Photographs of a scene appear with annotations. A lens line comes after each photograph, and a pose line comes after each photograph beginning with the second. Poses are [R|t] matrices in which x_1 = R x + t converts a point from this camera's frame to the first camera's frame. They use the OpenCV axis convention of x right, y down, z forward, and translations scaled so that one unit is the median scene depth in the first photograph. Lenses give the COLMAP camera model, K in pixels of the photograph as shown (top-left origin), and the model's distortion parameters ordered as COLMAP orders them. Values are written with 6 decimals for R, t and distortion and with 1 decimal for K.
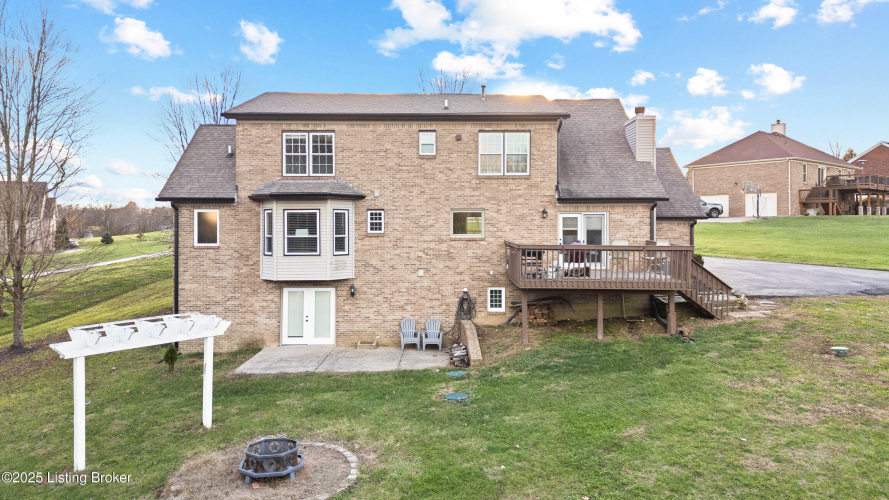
lens RADIAL K [[595.1, 0, 444.5], [0, 595.1, 250.0], [0, 0, 1]] dist [0.078574, -0.063899]
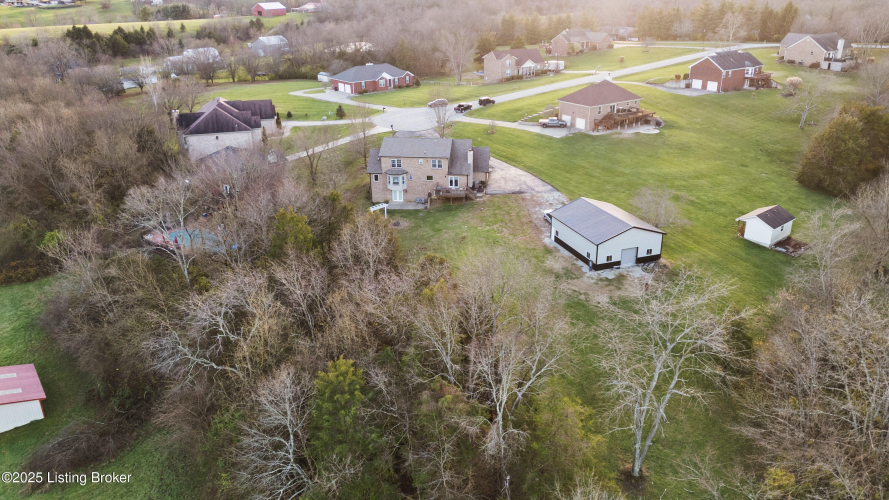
lens RADIAL K [[595.1, 0, 444.5], [0, 595.1, 250.0], [0, 0, 1]] dist [0.078574, -0.063899]
pose [[0.992541, 0.032821, -0.117411, 0.737011], [0.011806, 0.932676, 0.360523, -1.227546], [0.121339, -0.359220, 0.925331, -3.608282]]
